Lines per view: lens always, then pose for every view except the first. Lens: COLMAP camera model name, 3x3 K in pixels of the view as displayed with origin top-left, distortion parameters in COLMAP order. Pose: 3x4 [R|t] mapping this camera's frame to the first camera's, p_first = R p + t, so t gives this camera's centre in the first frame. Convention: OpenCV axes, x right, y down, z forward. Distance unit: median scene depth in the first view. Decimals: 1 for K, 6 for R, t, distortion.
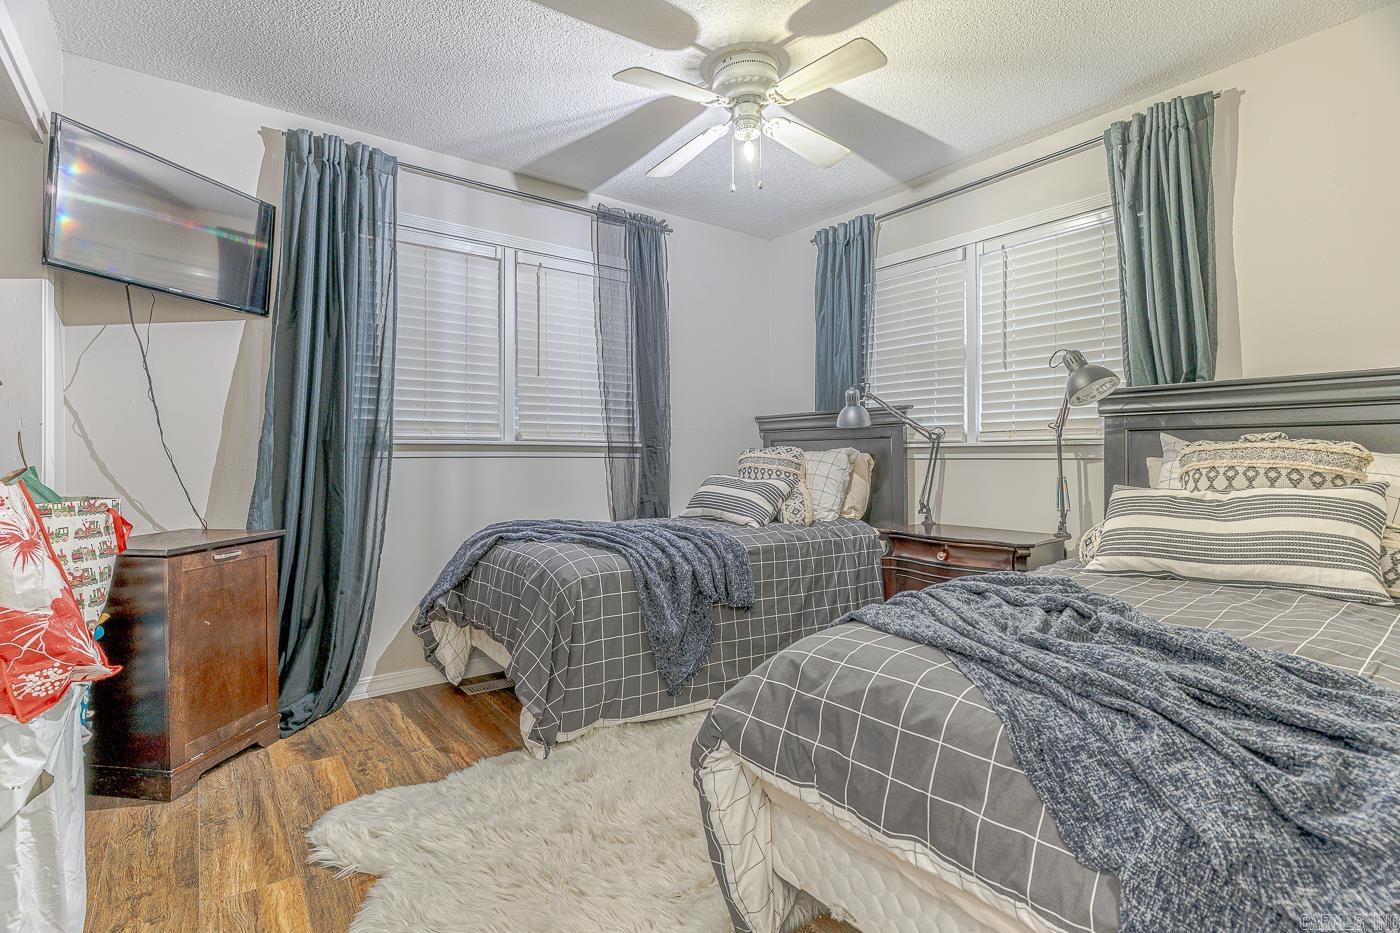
lens RADIAL K [[672.1, 0, 702.6], [0, 672.1, 465.3], [0, 0, 1]] dist [0.001337, 0.000607]
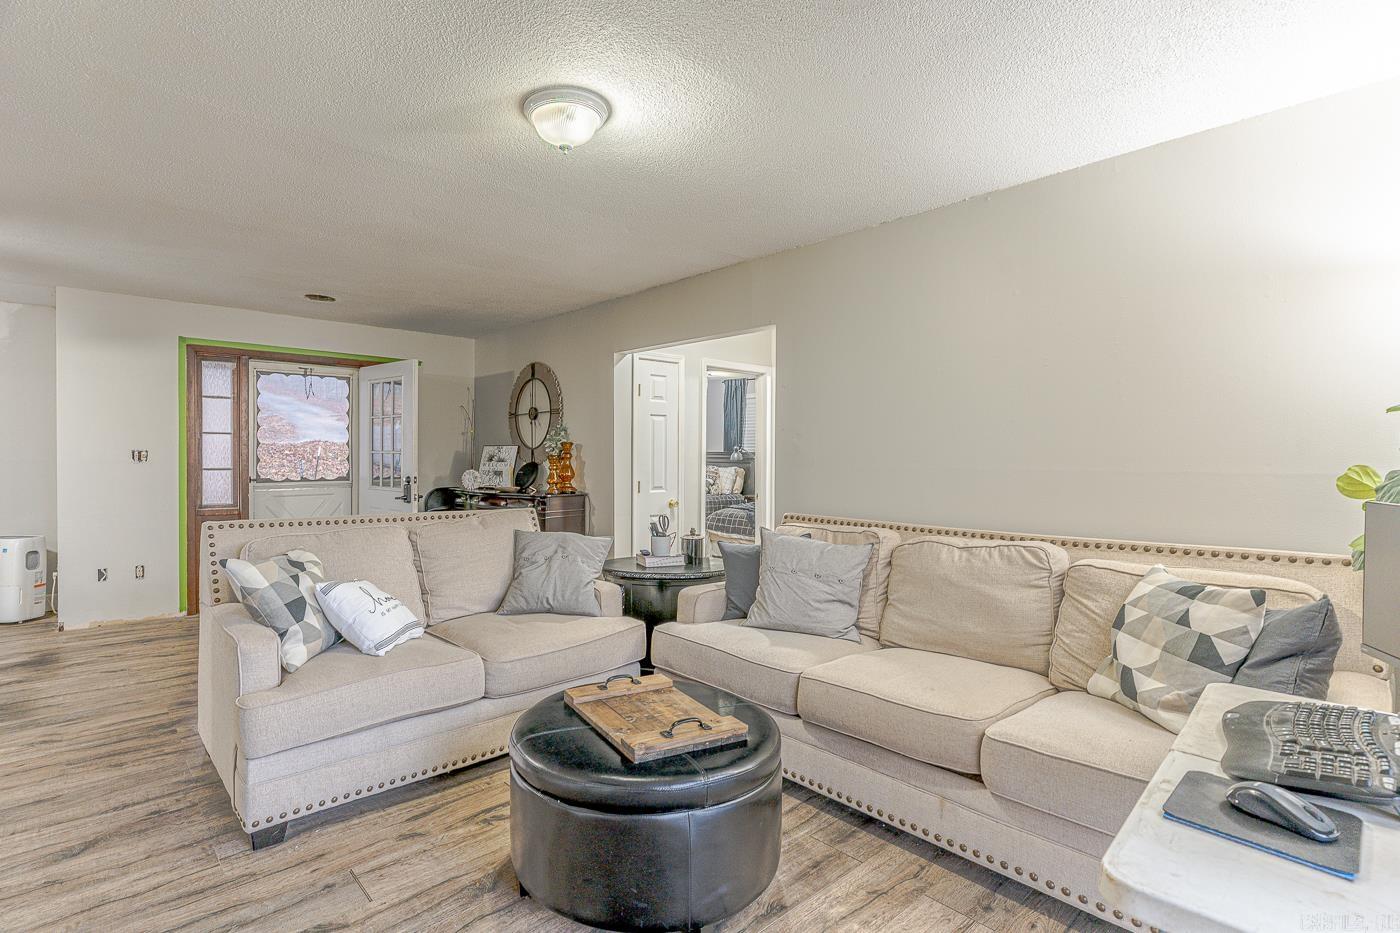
lens RADIAL K [[672.1, 0, 692.3], [0, 672.1, 458.3], [0, 0, 1]] dist [0.001337, 0.000607]
pose [[0.993787, 0.010018, 0.110843, -0.248878], [-0.009845, 0.999949, -0.002106, -0.052540], [-0.110859, 0.001002, 0.993836, -1.637234]]
